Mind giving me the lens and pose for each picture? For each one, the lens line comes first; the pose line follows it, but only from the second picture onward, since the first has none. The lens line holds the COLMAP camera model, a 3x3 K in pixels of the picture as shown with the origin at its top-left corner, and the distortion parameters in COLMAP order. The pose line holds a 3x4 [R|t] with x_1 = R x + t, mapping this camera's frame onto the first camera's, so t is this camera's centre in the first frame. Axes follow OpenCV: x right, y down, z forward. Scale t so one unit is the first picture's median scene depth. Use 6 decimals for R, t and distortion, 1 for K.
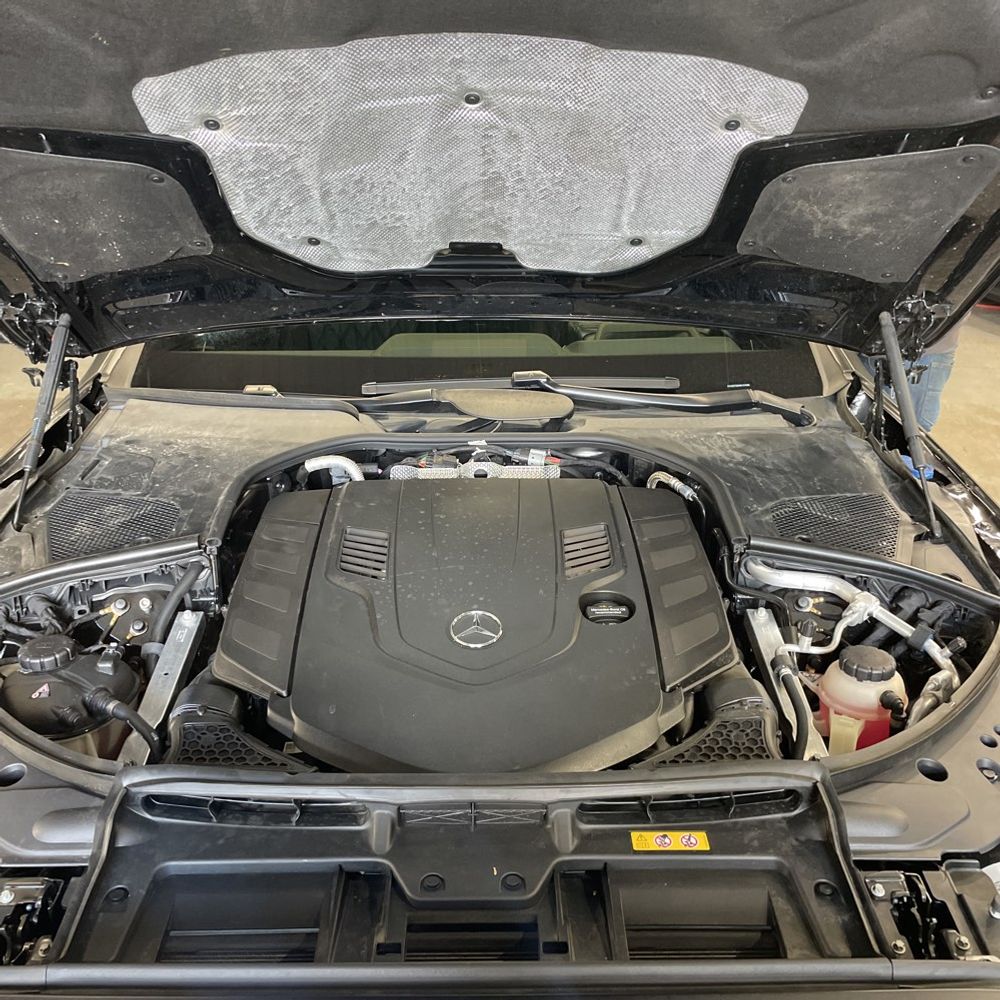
lens RADIAL K [[1000.7, 0, 498.9], [0, 1000.7, 495.0], [0, 0, 1]] dist [0.089009, -0.101102]
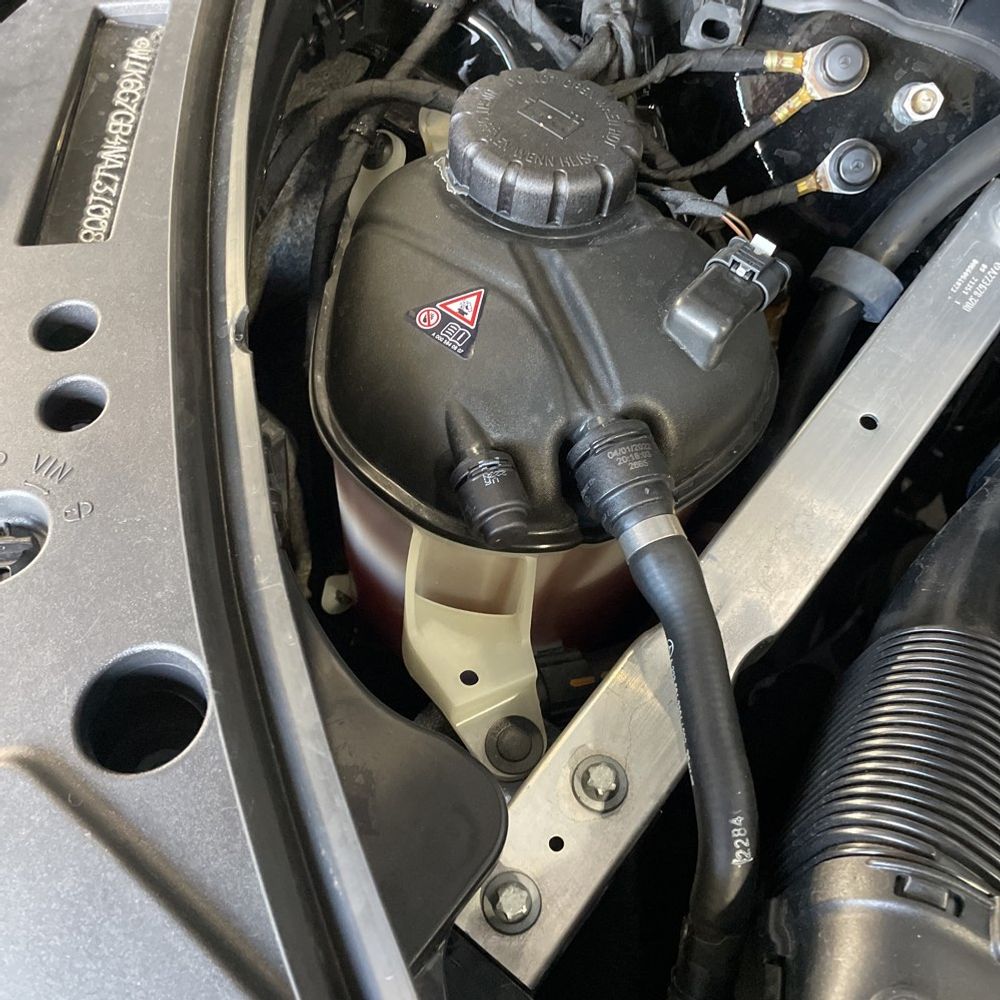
lens RADIAL K [[1010.7, 0, 515.5], [0, 1010.7, 497.0], [0, 0, 1]] dist [0.103083, -0.134365]
pose [[0.775736, 0.569526, -0.271798, -0.320721], [-0.343622, 0.742467, 0.575037, 0.070461], [0.529299, -0.352681, 0.771660, 0.745550]]
